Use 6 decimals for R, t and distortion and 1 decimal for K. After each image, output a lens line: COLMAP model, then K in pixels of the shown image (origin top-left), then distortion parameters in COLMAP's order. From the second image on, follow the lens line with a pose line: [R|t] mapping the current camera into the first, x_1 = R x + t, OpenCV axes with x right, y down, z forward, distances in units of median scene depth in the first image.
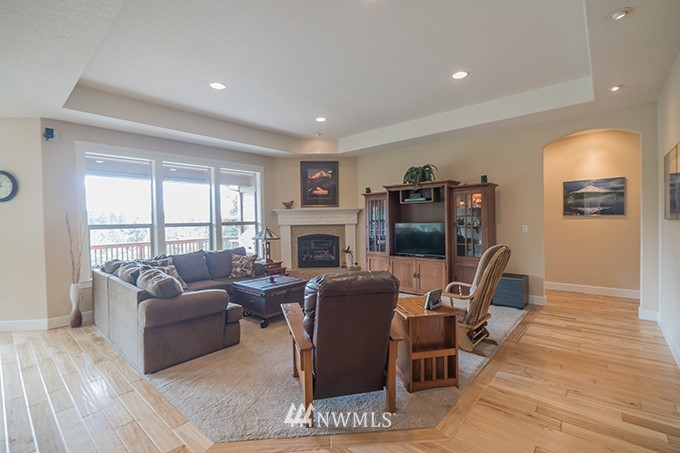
lens RADIAL K [[308.5, 0, 338.5], [0, 308.5, 227.9], [0, 0, 1]] dist [-0.001999, 0.002004]
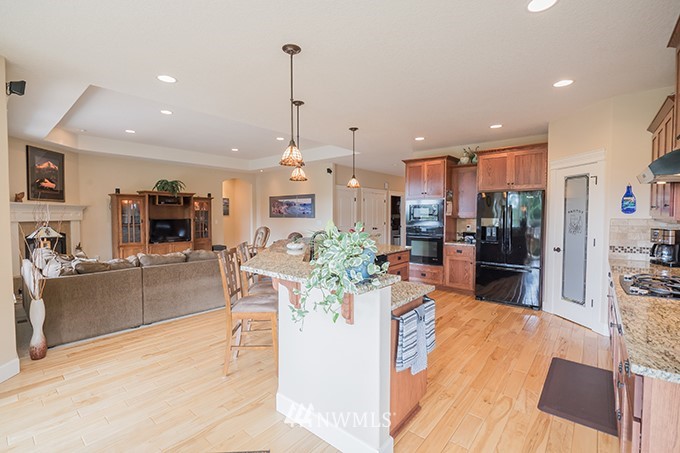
lens RADIAL K [[308.5, 0, 335.0], [0, 308.5, 225.2], [0, 0, 1]] dist [-0.001999, 0.002004]
pose [[-0.011610, -0.019657, 0.999739, -0.977471], [0.026351, 0.999454, 0.019957, 0.004820], [-0.999585, 0.026576, -0.011086, 0.184413]]
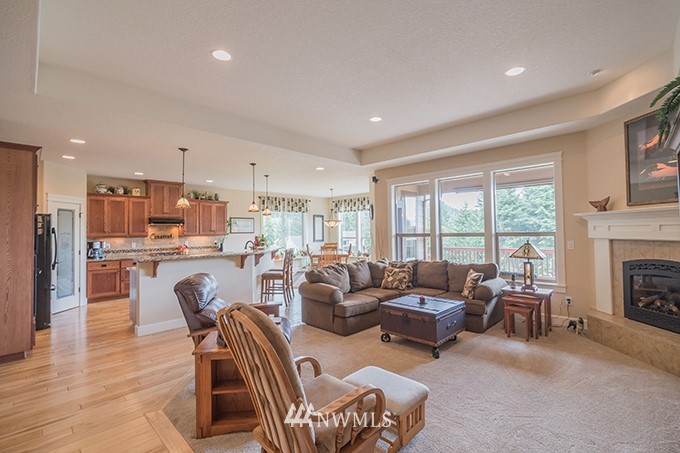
lens RADIAL K [[308.5, 0, 342.8], [0, 308.5, 225.4], [0, 0, 1]] dist [-0.001999, 0.002004]
pose [[-0.036478, -0.002091, -0.999332, 0.447523], [-0.011333, 0.999934, -0.001679, -0.028159], [0.999270, 0.011264, -0.036500, 0.524793]]
